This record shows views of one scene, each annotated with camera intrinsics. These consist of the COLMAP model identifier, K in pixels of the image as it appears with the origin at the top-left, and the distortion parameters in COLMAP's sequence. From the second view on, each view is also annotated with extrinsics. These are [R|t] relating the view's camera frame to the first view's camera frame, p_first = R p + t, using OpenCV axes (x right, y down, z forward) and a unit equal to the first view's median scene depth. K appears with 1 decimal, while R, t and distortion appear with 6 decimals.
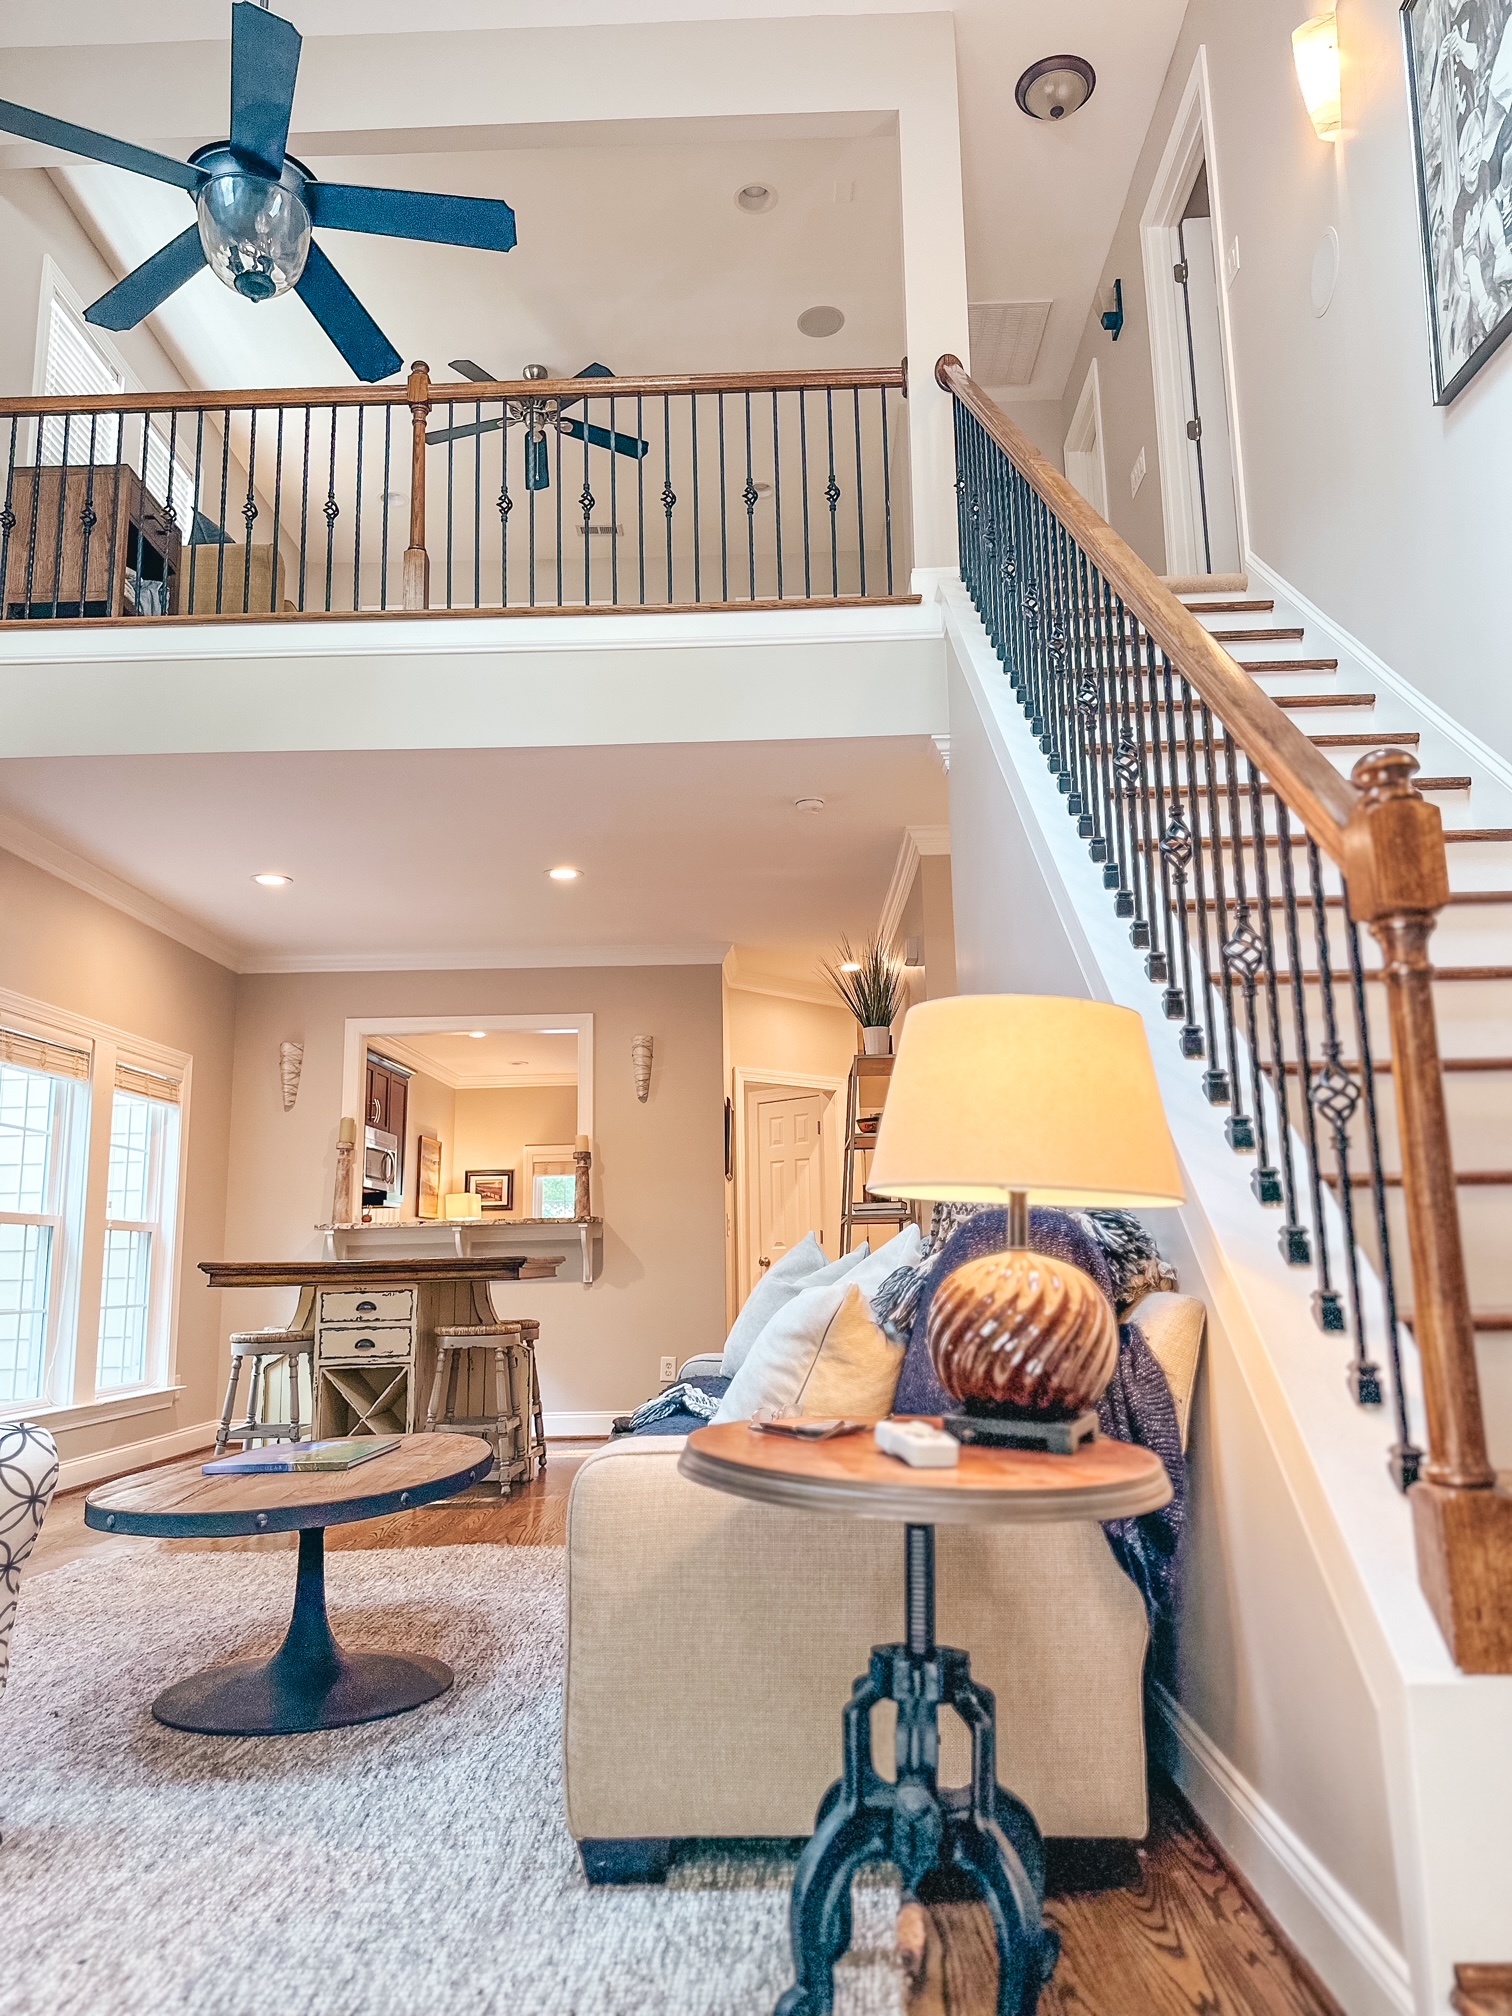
lens RADIAL K [[1421.6, 0, 756.0], [0, 1421.6, 1008.0], [0, 0, 1]] dist [0.035280, -0.040442]
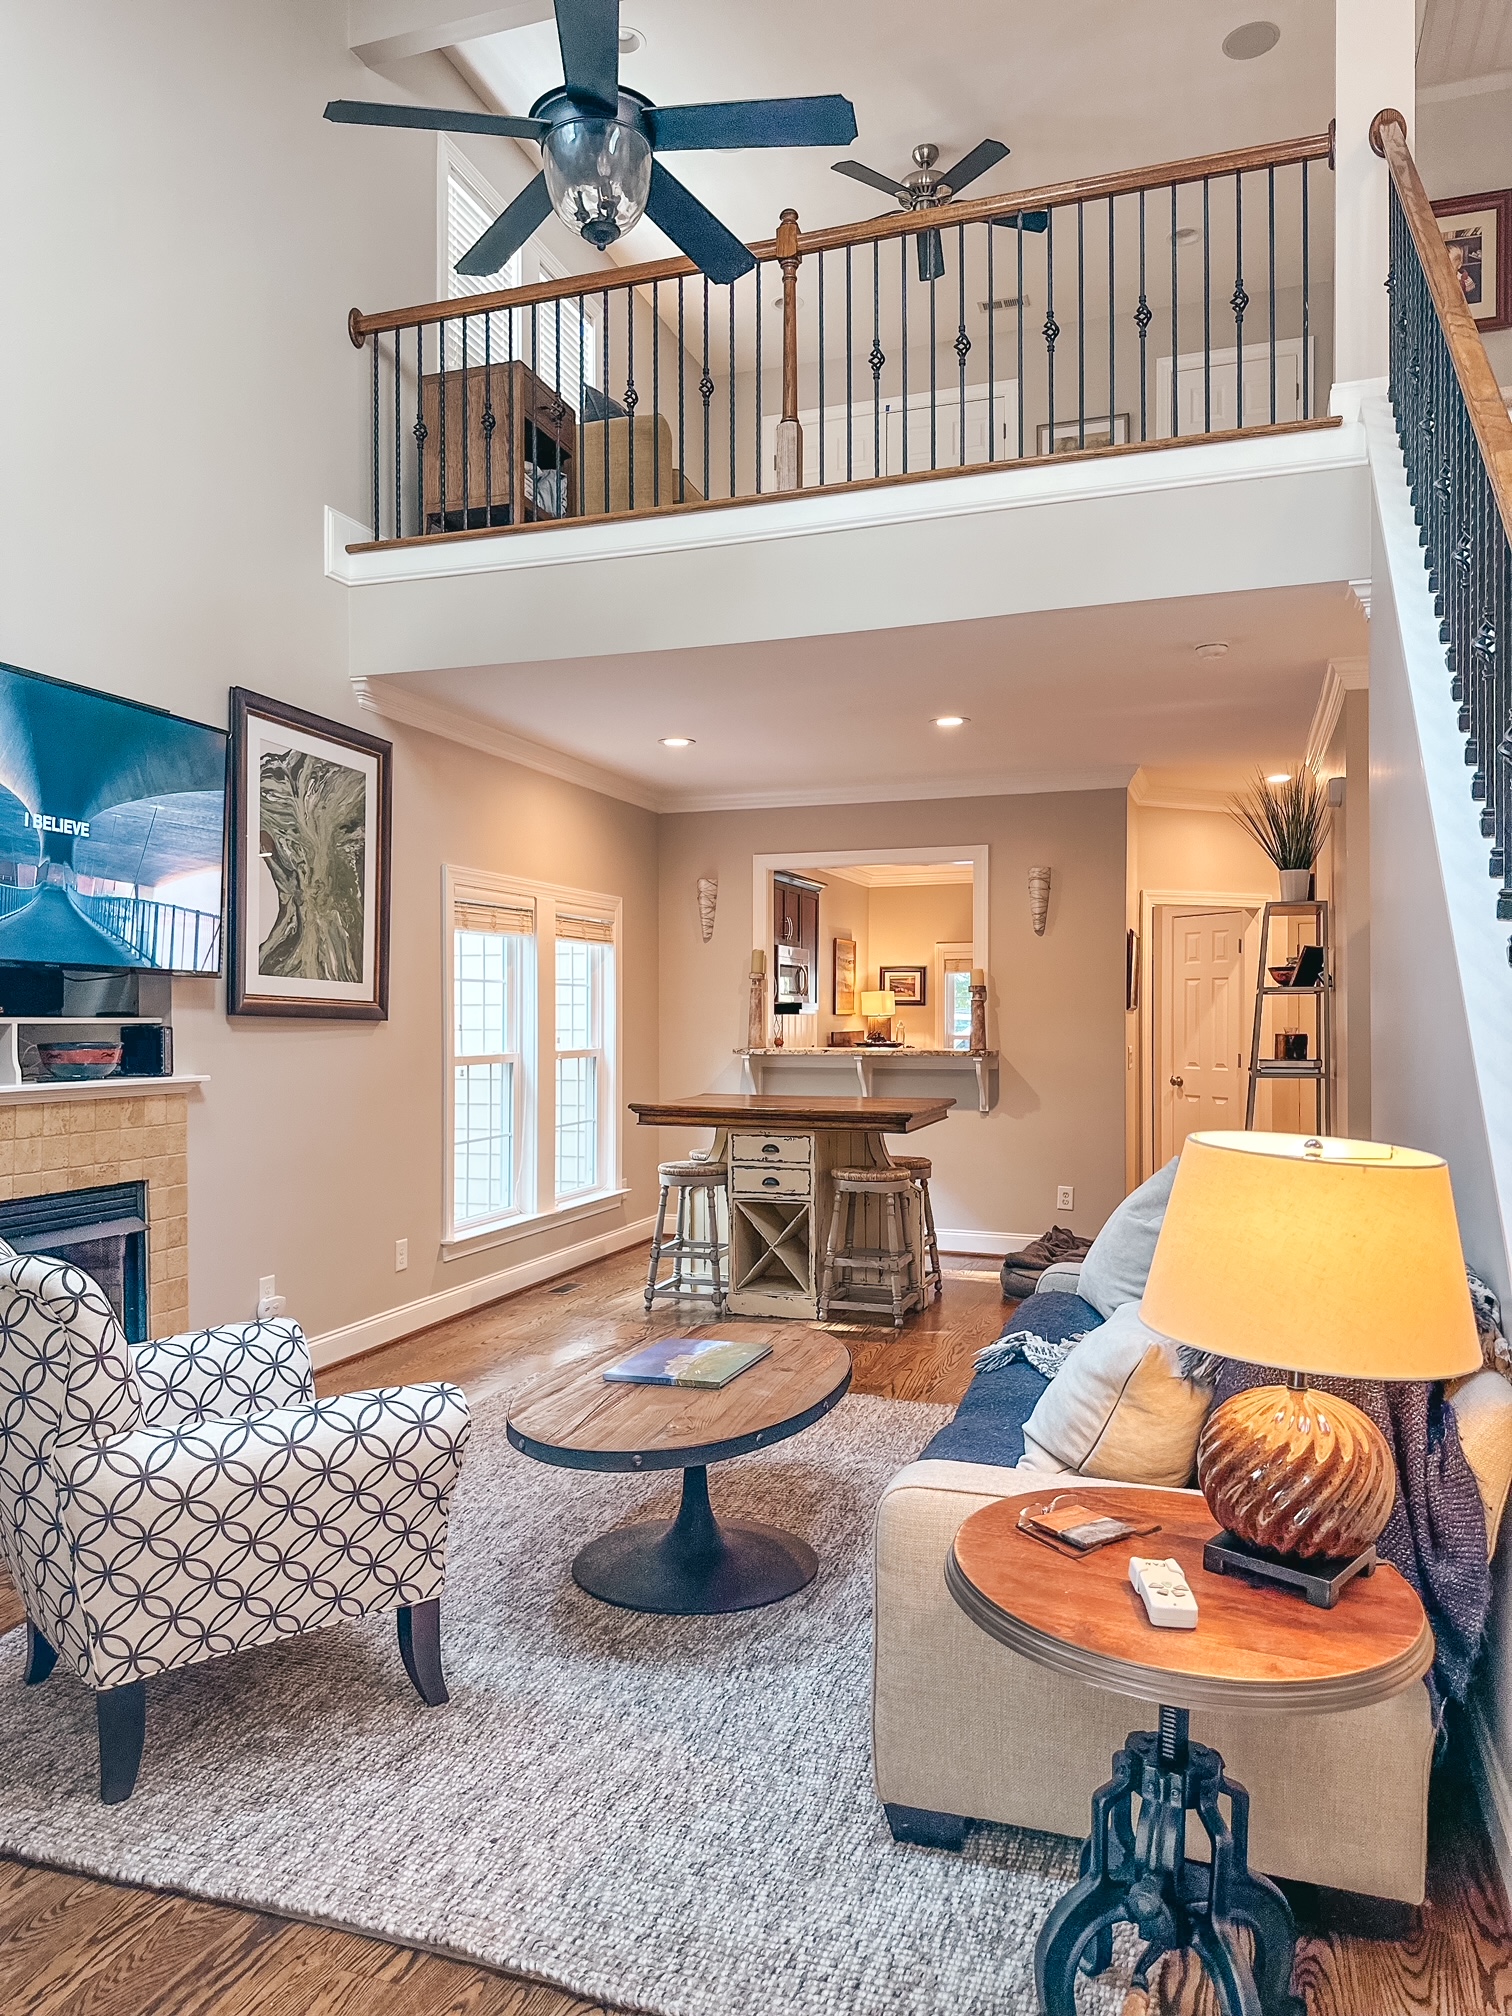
lens RADIAL K [[1415.2, 0, 750.7], [0, 1415.2, 1007.6], [0, 0, 1]] dist [0.074487, -0.107840]
pose [[0.952890, 0.018524, -0.302751, 0.077902], [0.036568, 0.983837, 0.175291, -0.180696], [0.301105, -0.178103, 0.936811, 0.000462]]
